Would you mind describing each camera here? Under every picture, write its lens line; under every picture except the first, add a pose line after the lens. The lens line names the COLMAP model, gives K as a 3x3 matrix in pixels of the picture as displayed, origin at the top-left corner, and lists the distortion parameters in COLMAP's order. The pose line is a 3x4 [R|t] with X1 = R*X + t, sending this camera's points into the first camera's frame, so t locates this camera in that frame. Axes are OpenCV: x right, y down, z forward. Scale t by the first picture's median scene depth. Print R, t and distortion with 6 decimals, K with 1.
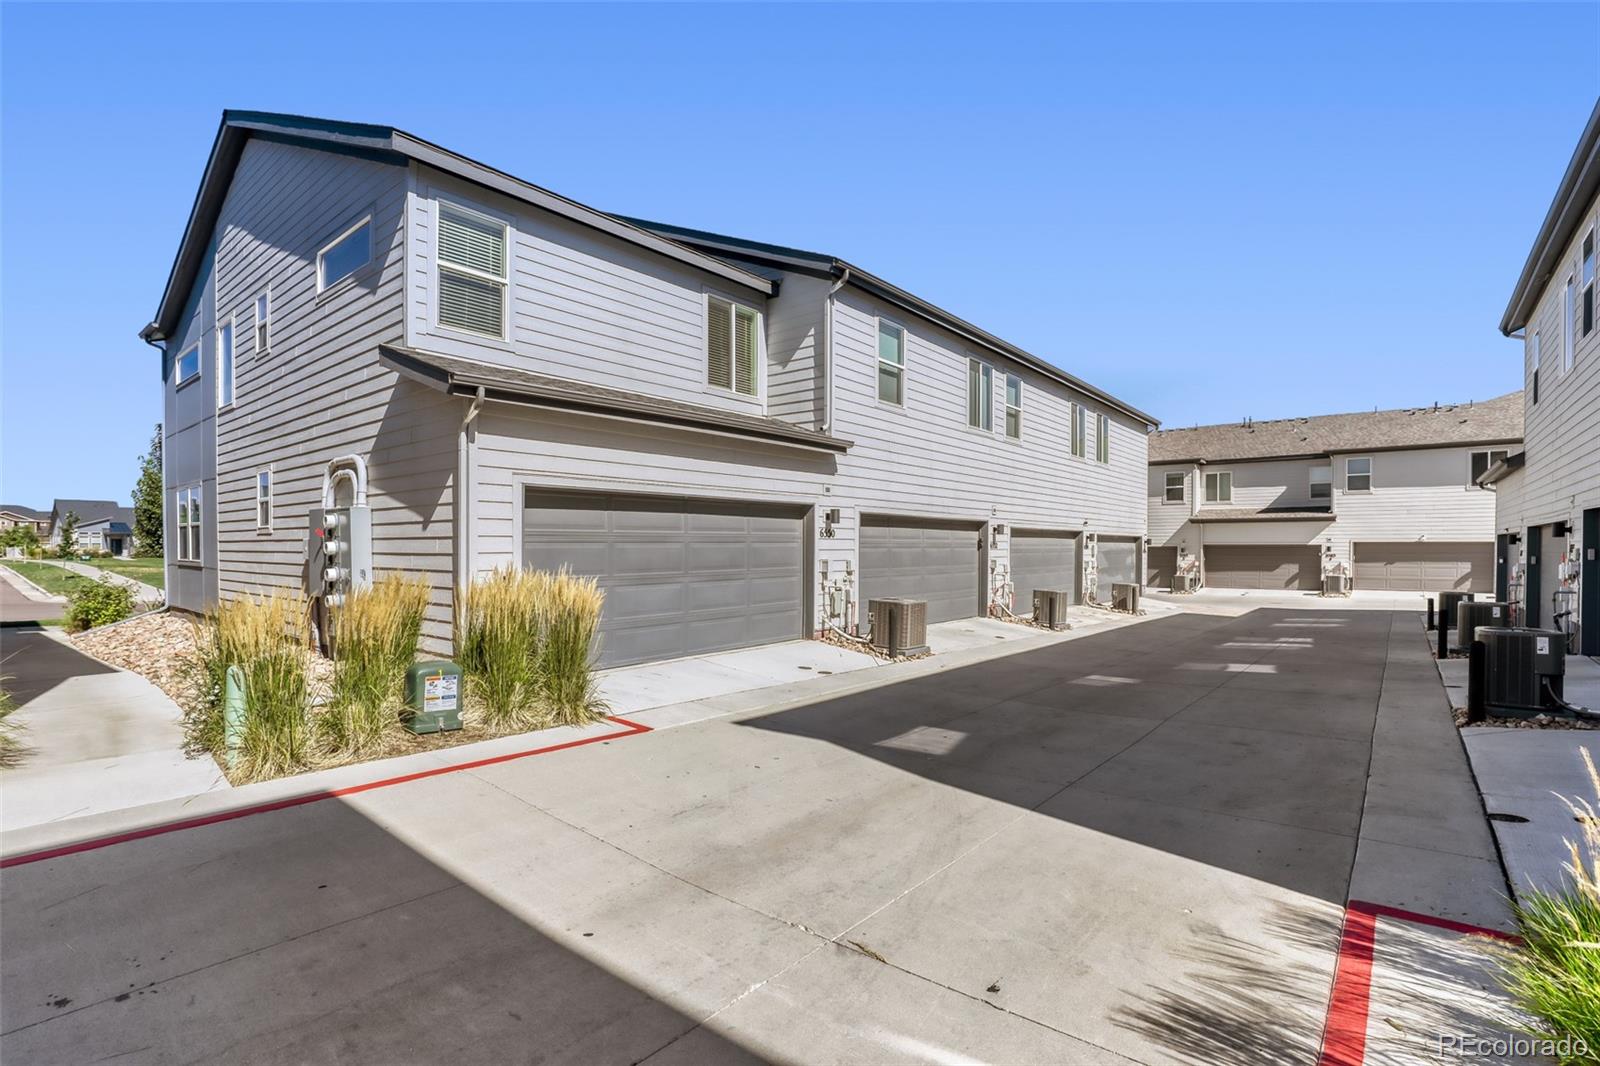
lens RADIAL K [[739.8, 0, 775.3], [0, 739.8, 557.2], [0, 0, 1]] dist [-0.026714, 0.010490]
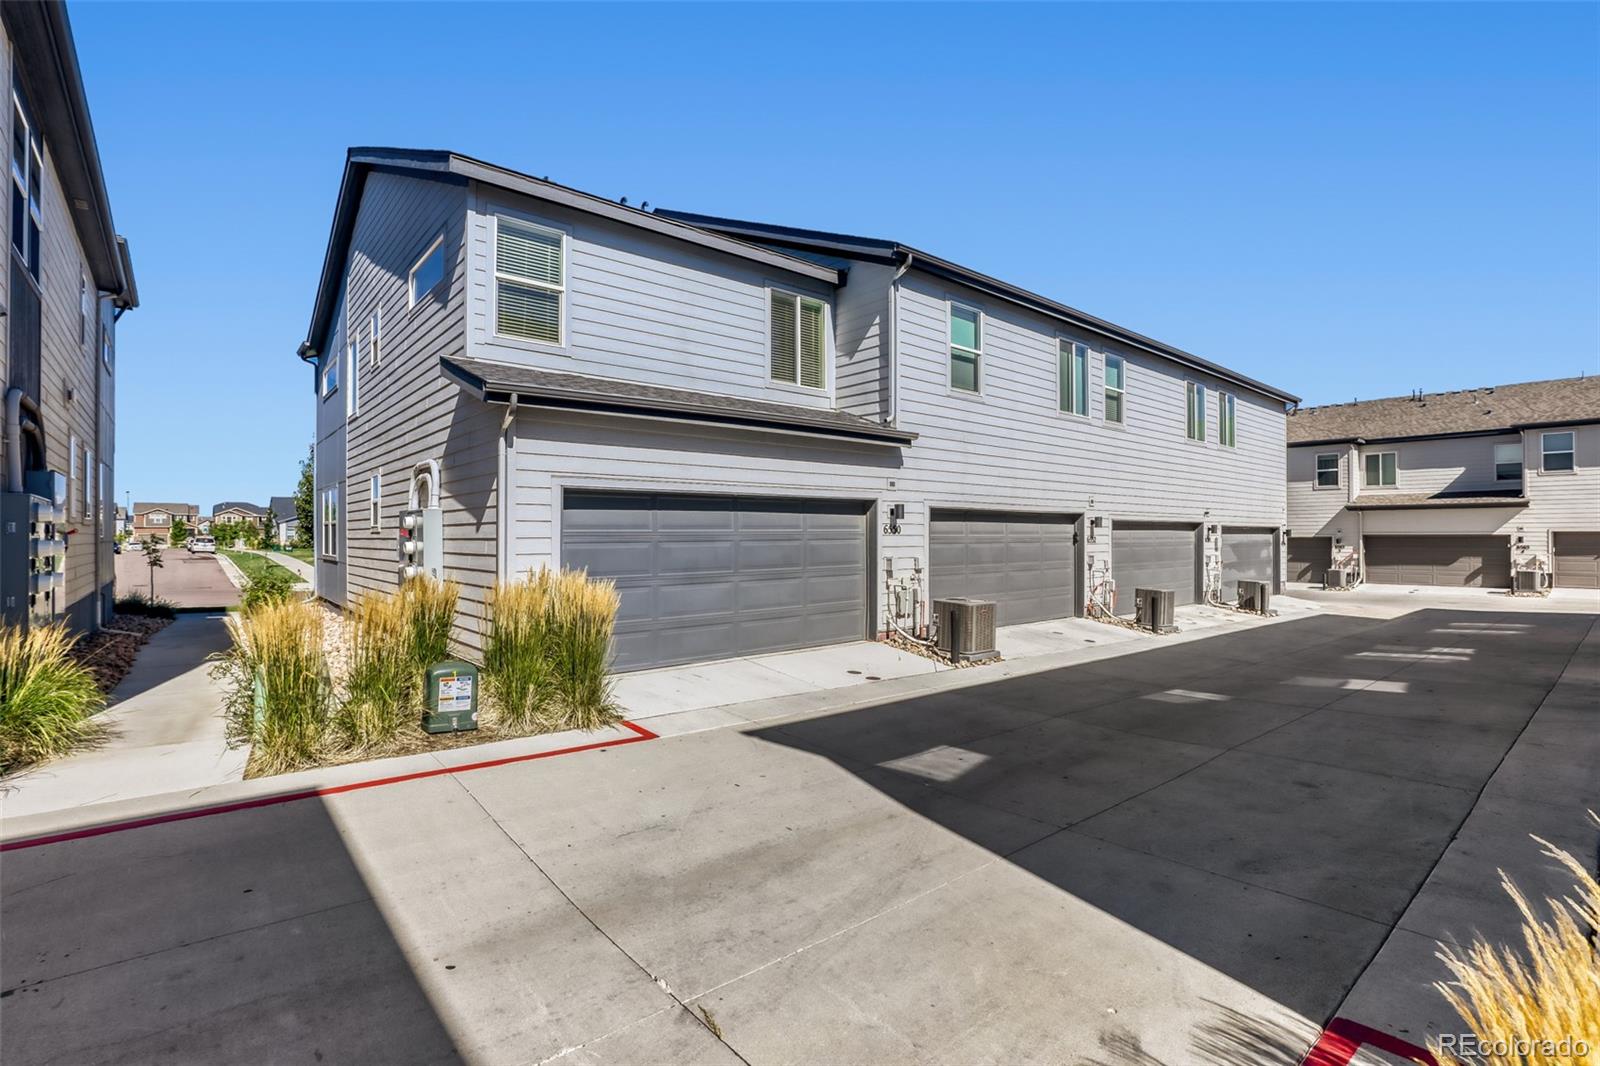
lens RADIAL K [[739.8, 0, 800.2], [0, 739.8, 531.6], [0, 0, 1]] dist [-0.026714, 0.010490]
pose [[0.985711, -0.005650, -0.168349, 0.119892], [0.002720, 0.999841, -0.017629, -0.013843], [0.168422, 0.016920, 0.985570, 0.040189]]
